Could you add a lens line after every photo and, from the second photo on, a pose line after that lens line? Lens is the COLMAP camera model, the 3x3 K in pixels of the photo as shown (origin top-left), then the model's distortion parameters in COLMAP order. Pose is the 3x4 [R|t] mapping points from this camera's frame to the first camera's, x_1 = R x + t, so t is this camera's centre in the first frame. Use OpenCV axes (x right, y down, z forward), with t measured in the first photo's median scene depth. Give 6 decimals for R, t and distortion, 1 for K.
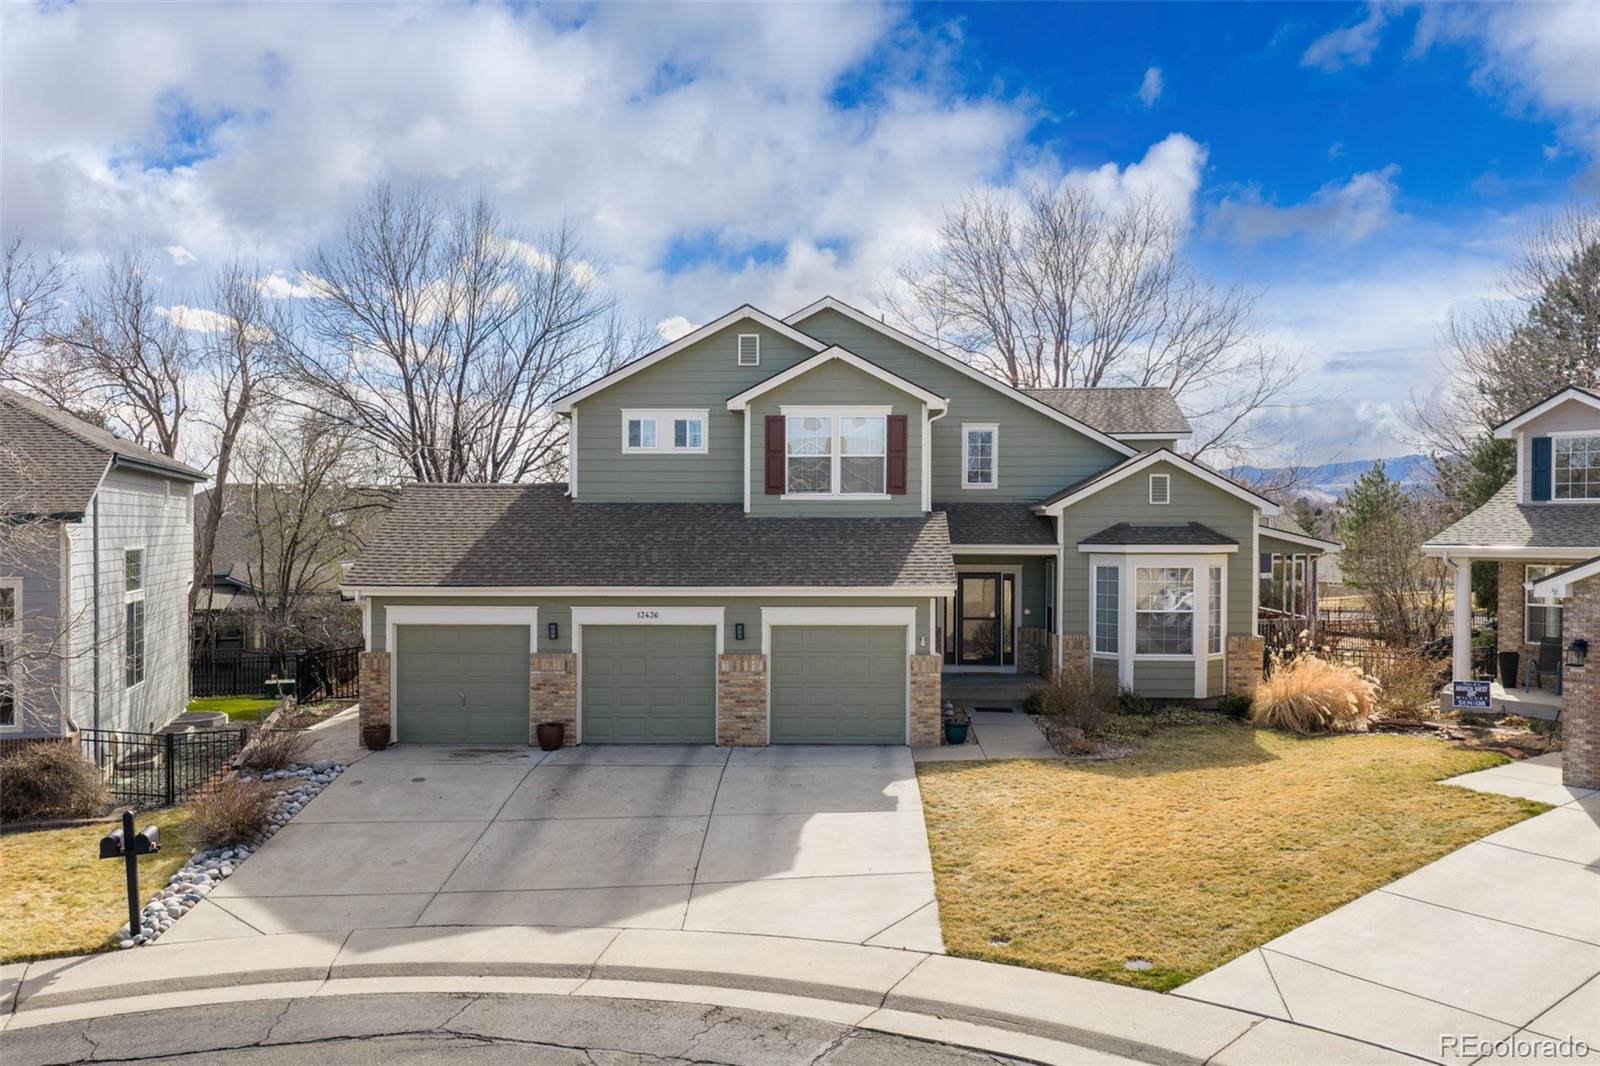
lens RADIAL K [[1317.9, 0, 800.0], [0, 1317.9, 533.0], [0, 0, 1]] dist [0.008666, -0.007779]
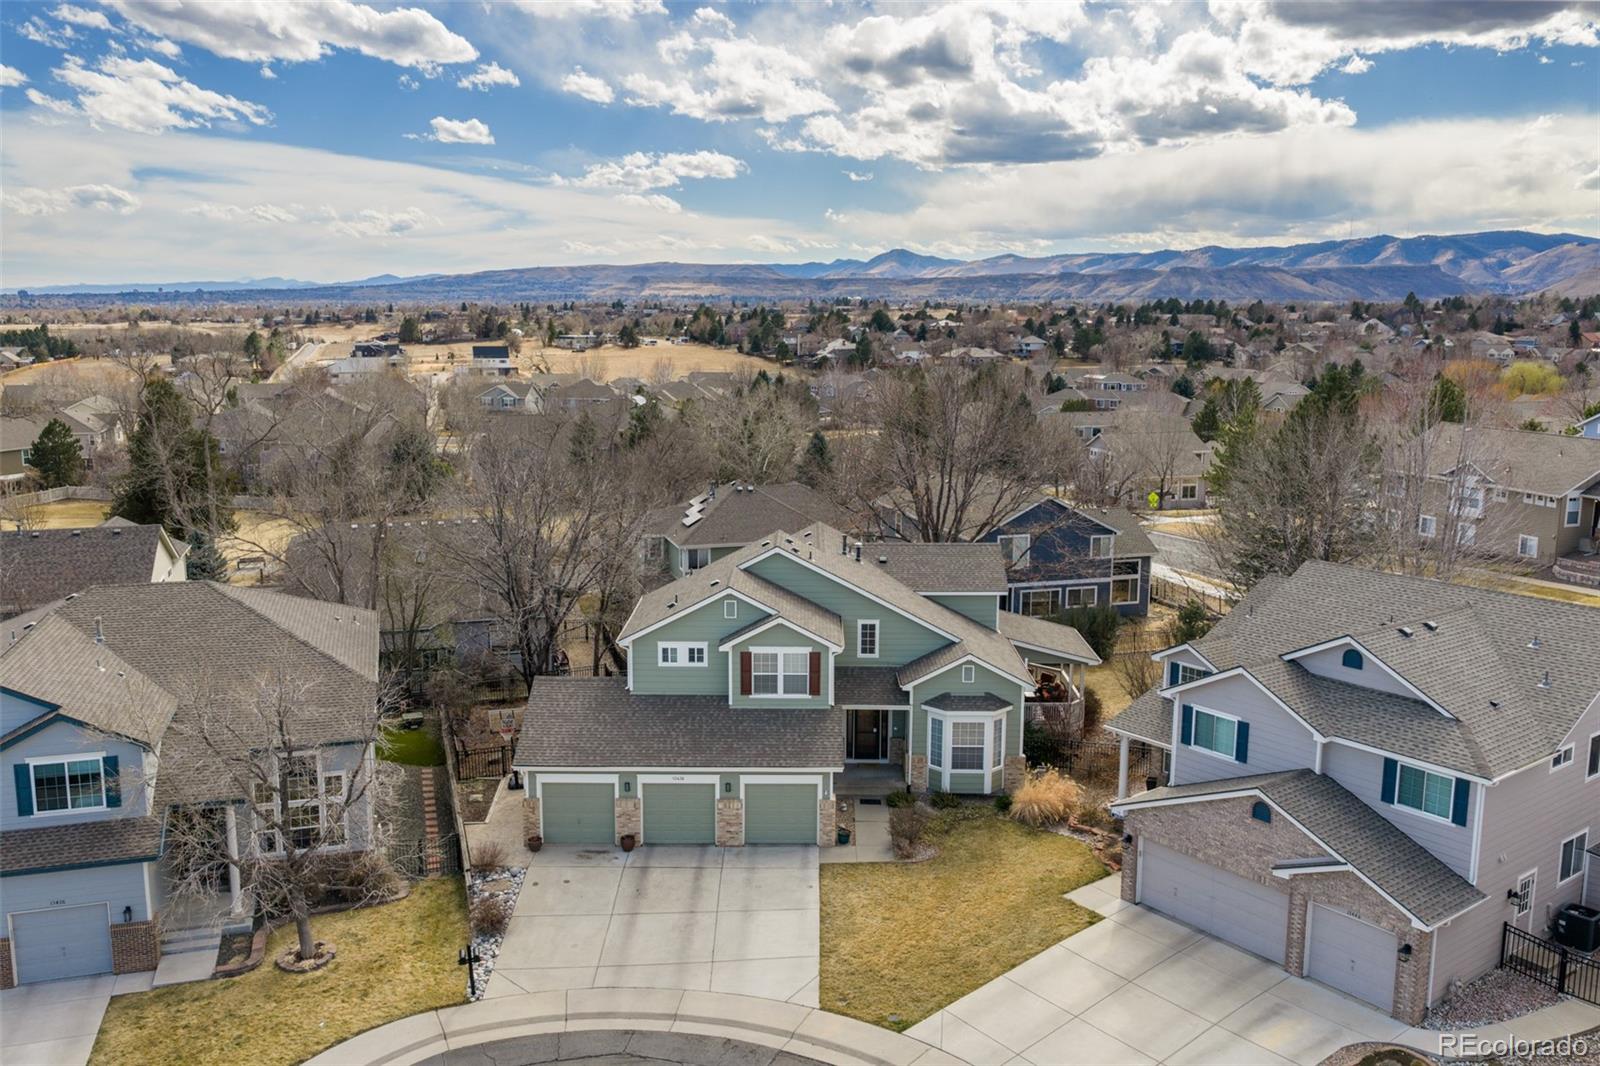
lens RADIAL K [[1317.9, 0, 800.0], [0, 1317.9, 533.0], [0, 0, 1]] dist [0.008666, -0.007779]
pose [[0.999573, -0.002246, 0.029128, 0.002467], [-0.002608, 0.986198, 0.165547, -0.582744], [-0.029097, -0.165552, 0.985772, -0.773330]]
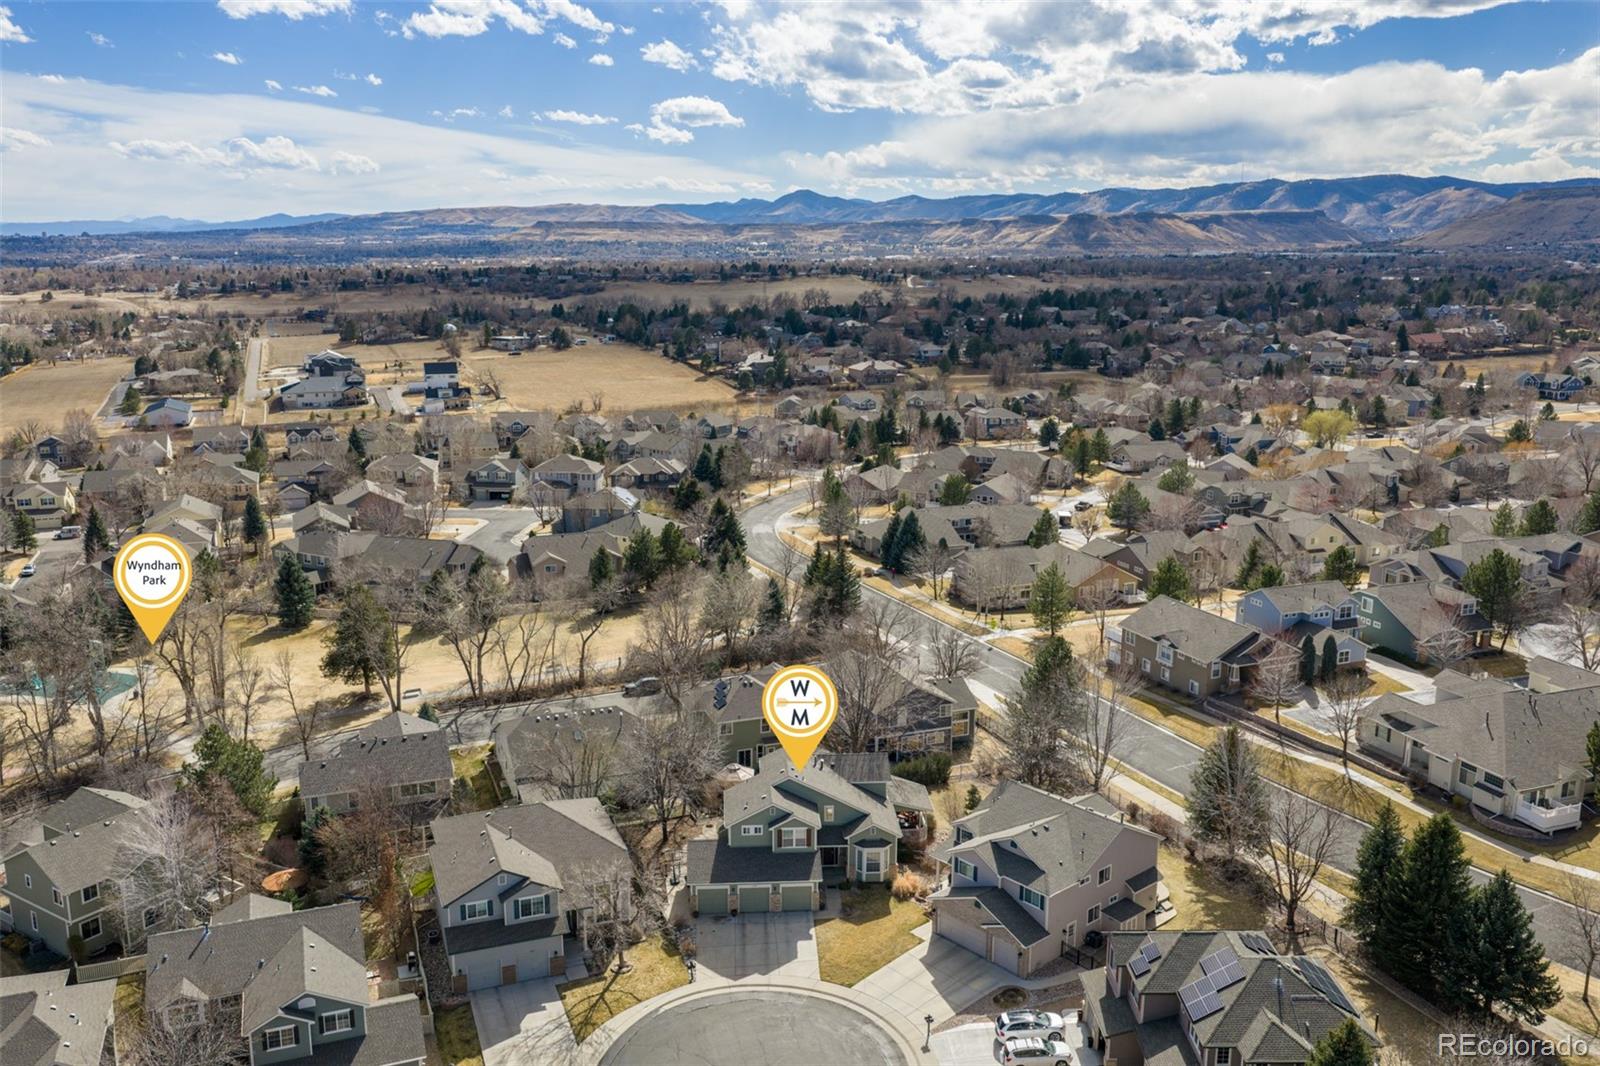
lens RADIAL K [[1317.9, 0, 800.0], [0, 1317.9, 533.0], [0, 0, 1]] dist [0.008666, -0.007779]
pose [[0.994966, -0.018597, 0.098472, -0.379871], [-0.002871, 0.976937, 0.213508, -2.065027], [-0.100172, -0.212716, 0.971966, -3.118751]]
